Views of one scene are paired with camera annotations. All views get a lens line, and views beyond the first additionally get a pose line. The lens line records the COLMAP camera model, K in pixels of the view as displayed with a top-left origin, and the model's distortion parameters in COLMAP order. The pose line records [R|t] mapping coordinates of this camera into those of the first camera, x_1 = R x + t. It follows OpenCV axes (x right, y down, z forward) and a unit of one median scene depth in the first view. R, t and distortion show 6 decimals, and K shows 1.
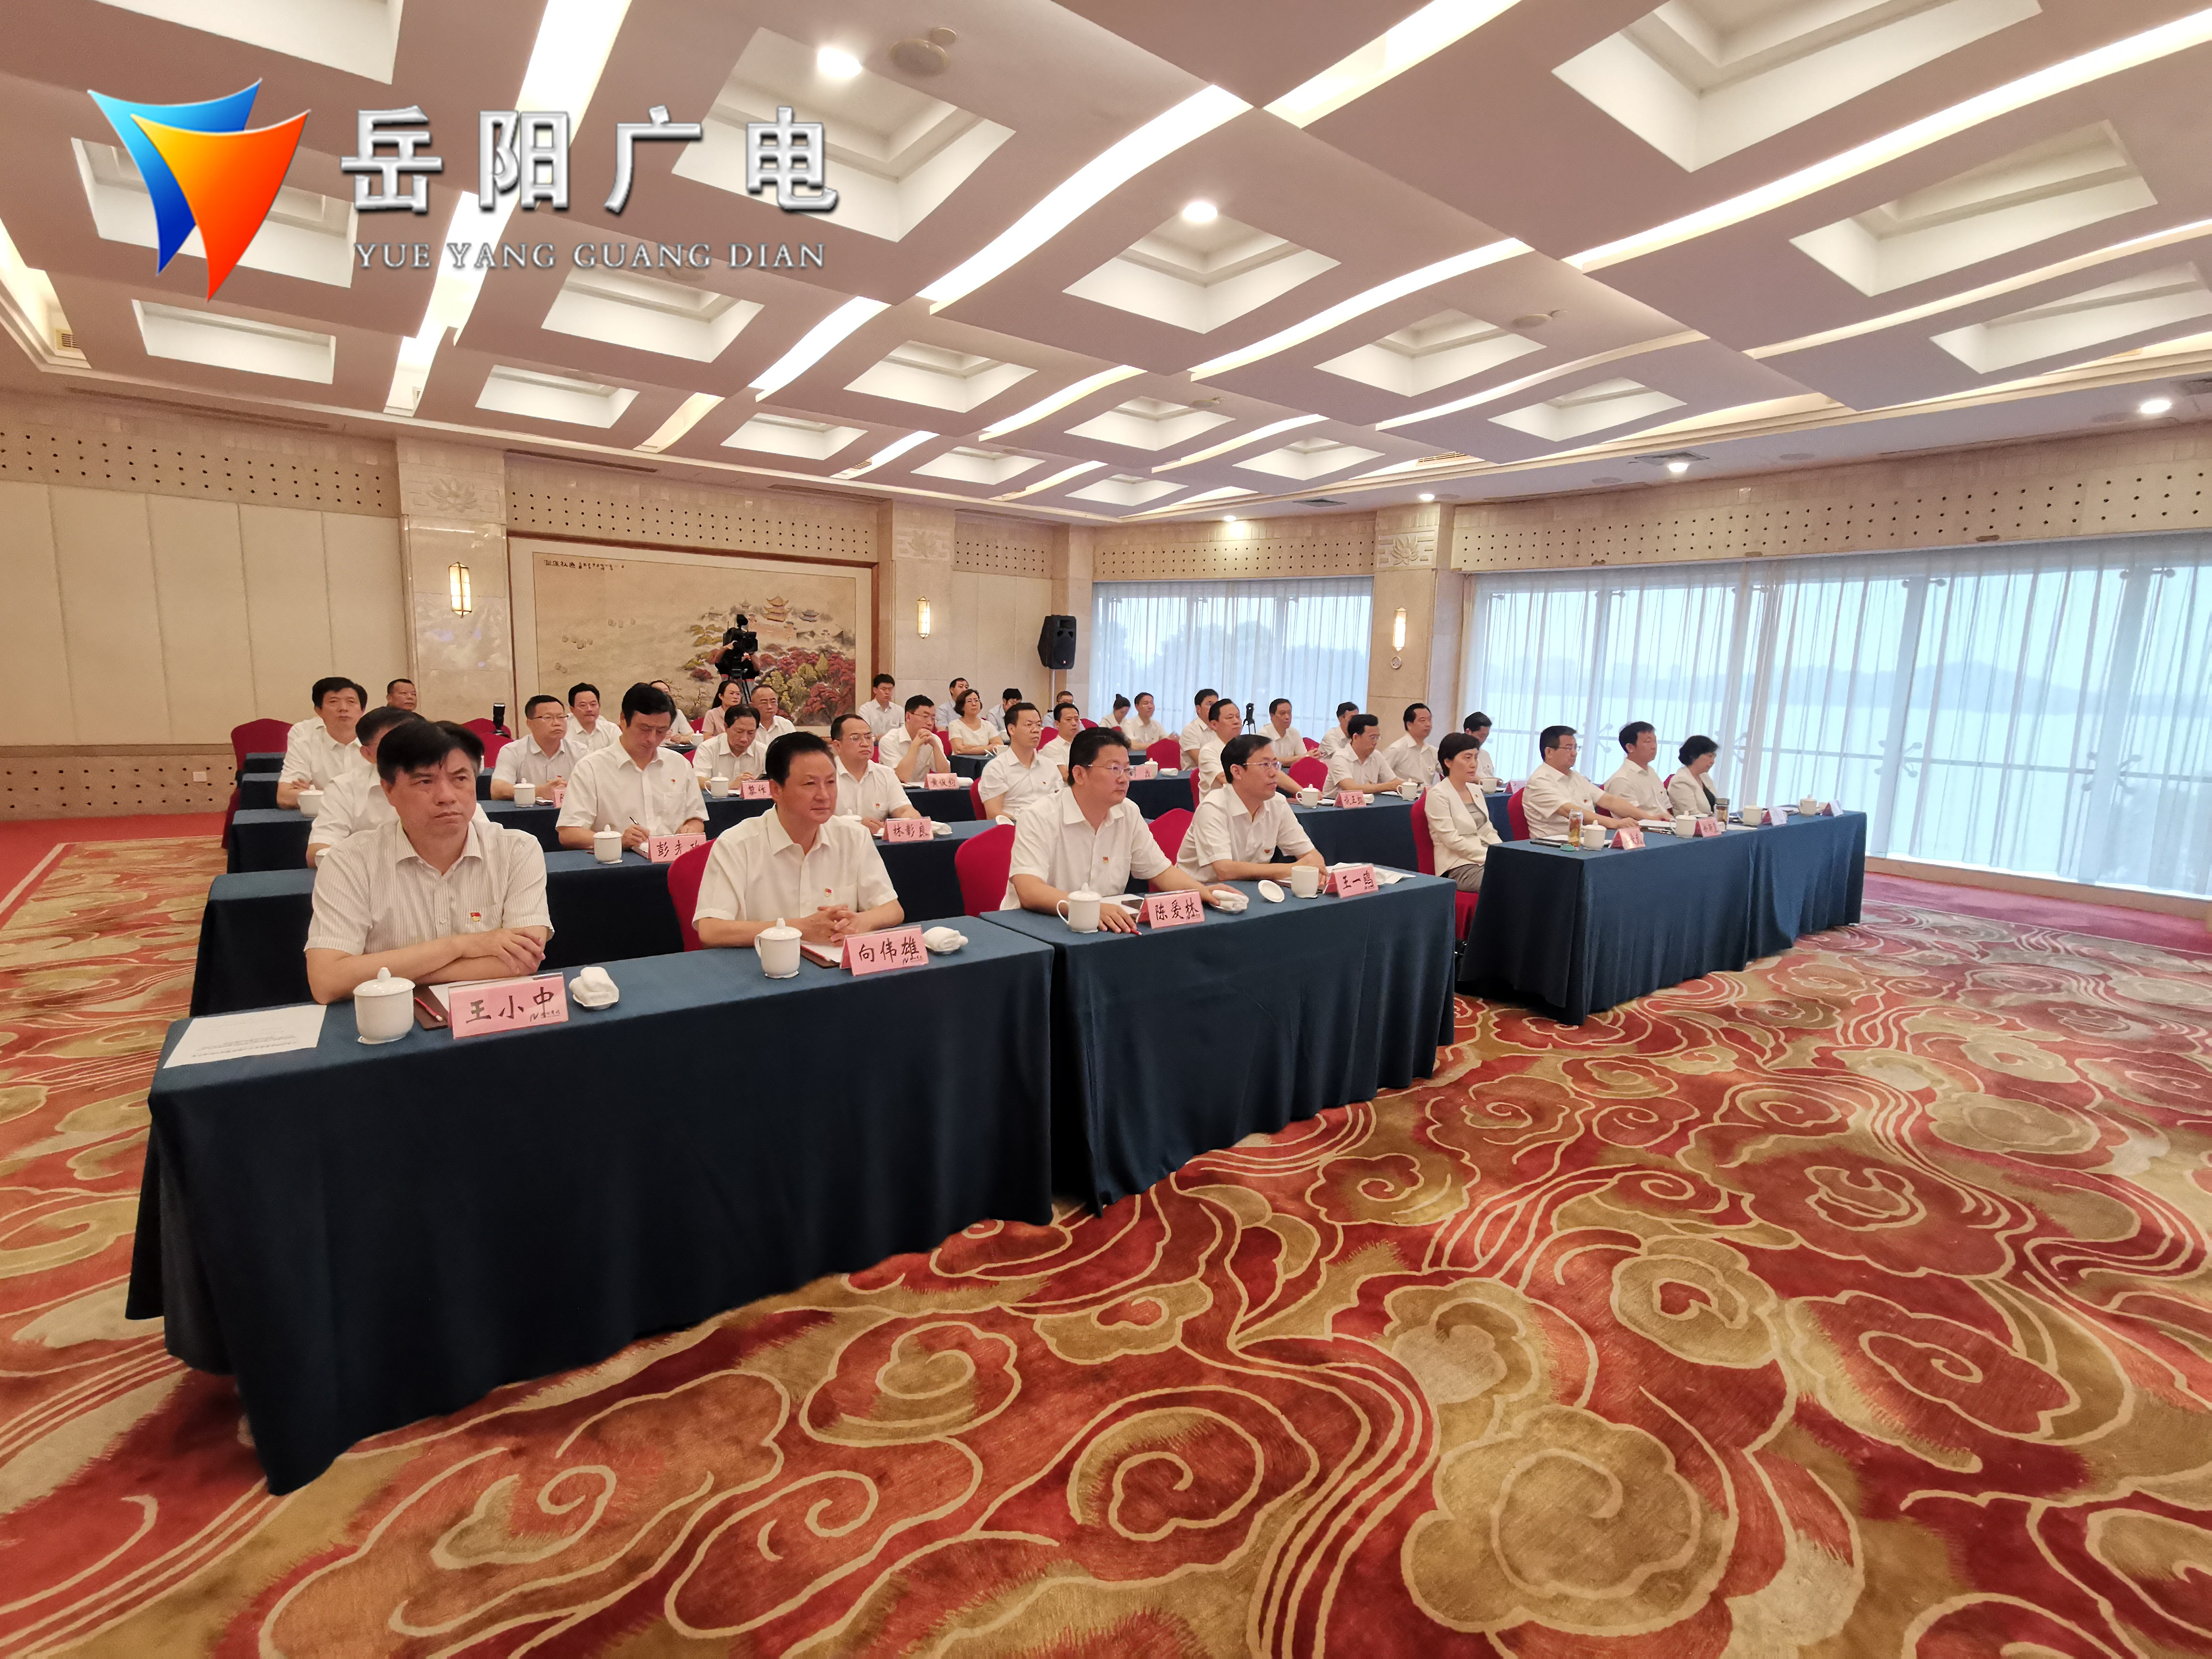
lens RADIAL K [[1070.7, 0, 1114.5], [0, 1070.7, 824.6], [0, 0, 1]] dist [0.003607, 0.002835]
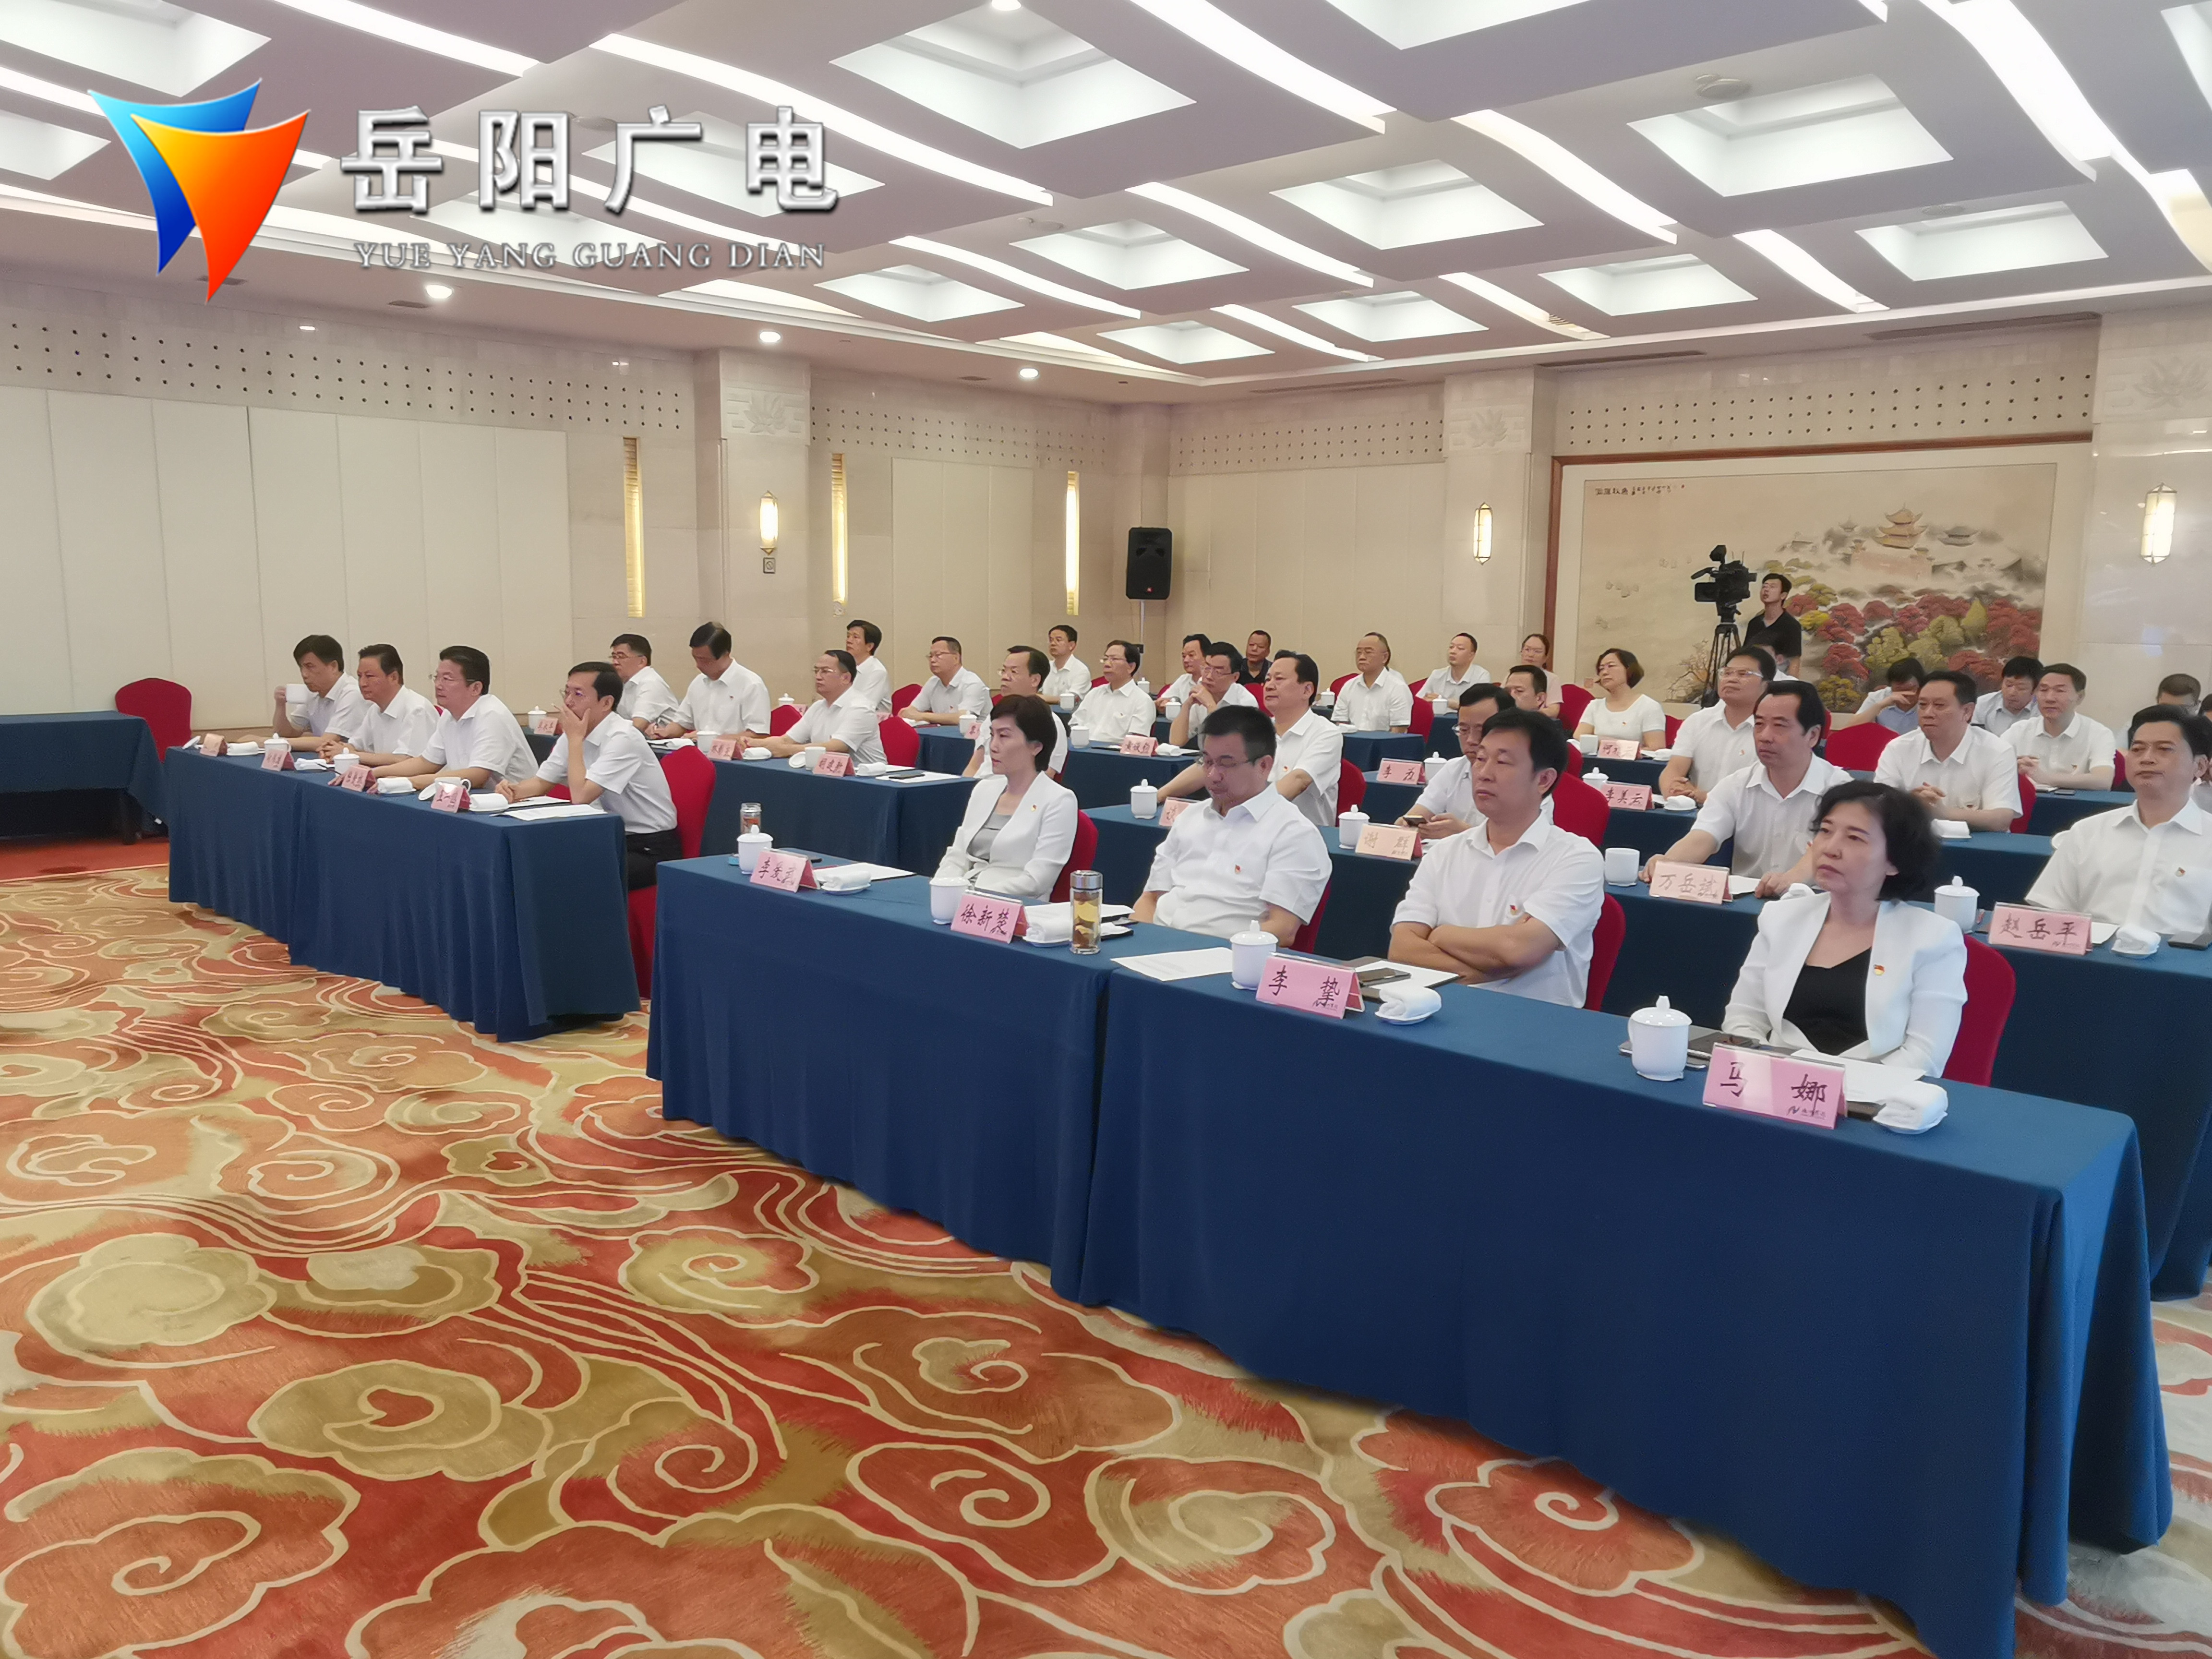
lens RADIAL K [[1631.9, 0, 1114.6], [0, 1631.9, 837.6], [0, 0, 1]] dist [-0.031220, 0.035714]
pose [[0.125064, 0.120846, -0.984761, 0.717730], [-0.151973, 0.983174, 0.101351, -0.063291], [0.980440, 0.136982, 0.141326, 0.553025]]
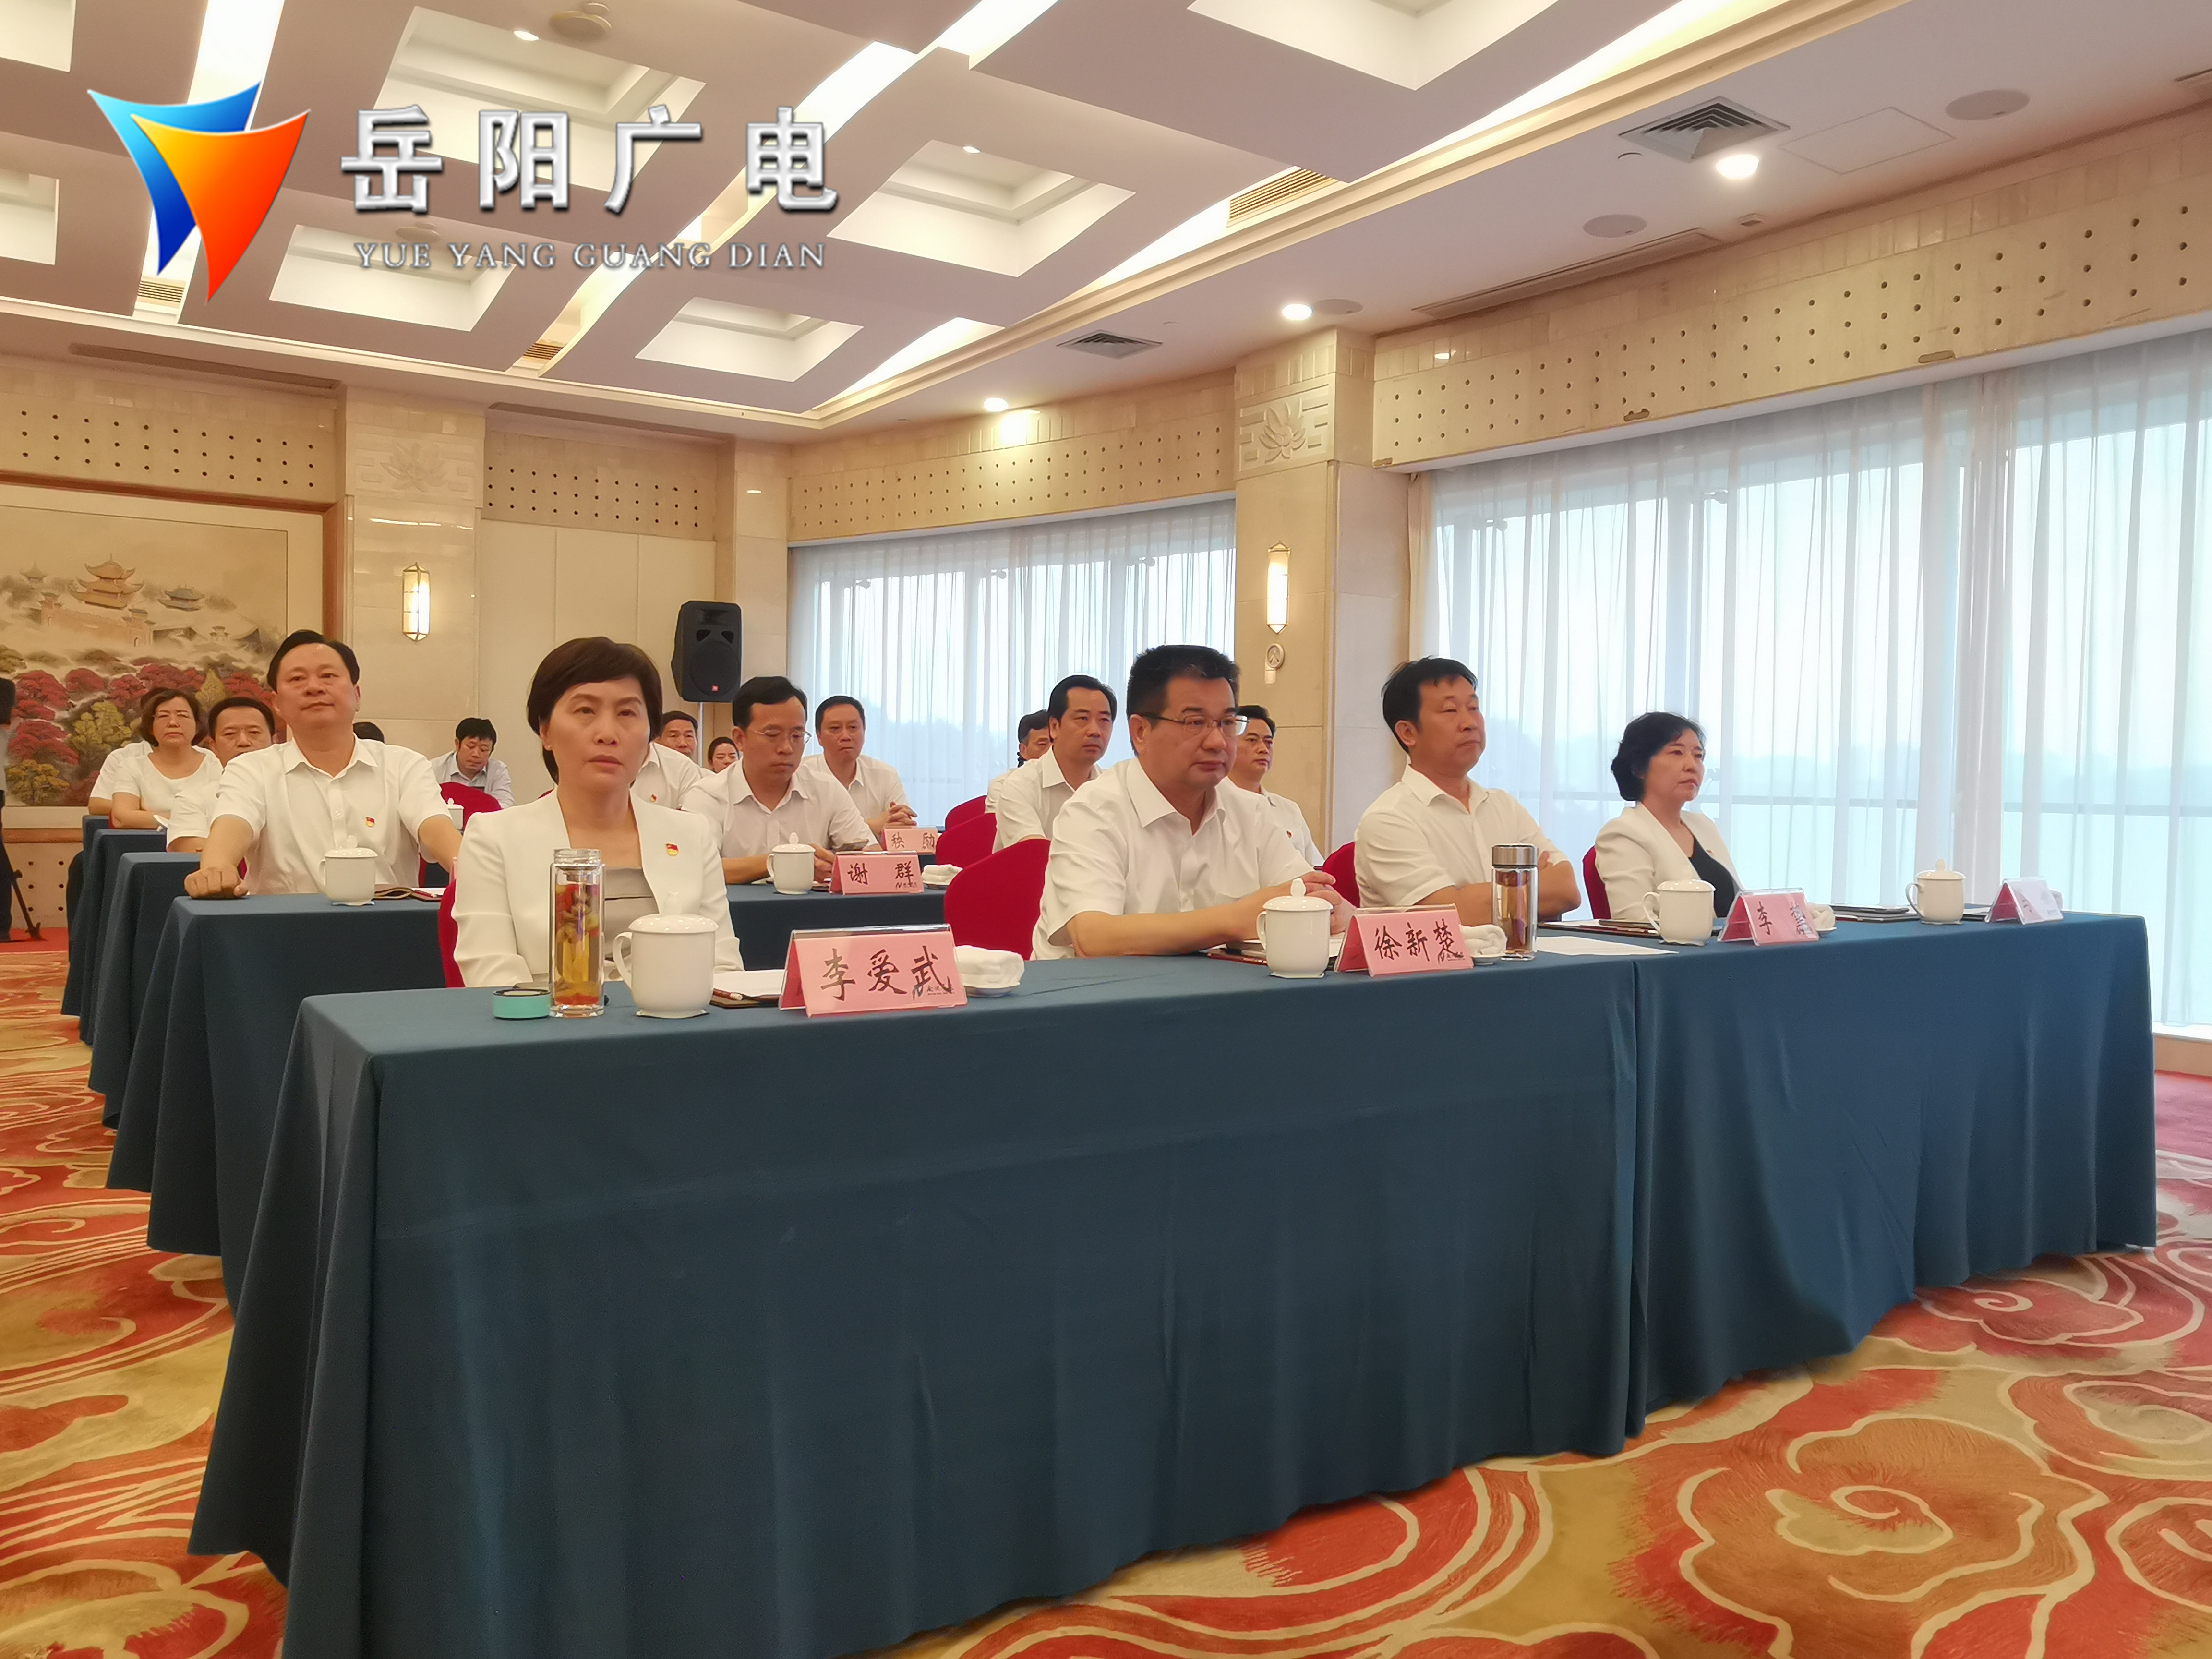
lens RADIAL K [[1631.9, 0, 1125.3], [0, 1631.9, 824.1], [0, 0, 1]] dist [-0.031220, 0.035714]
pose [[0.997897, -0.011297, -0.063831, 0.288964], [0.003594, 0.992823, -0.119535, 0.013932], [0.064723, 0.119054, 0.990776, 0.327096]]
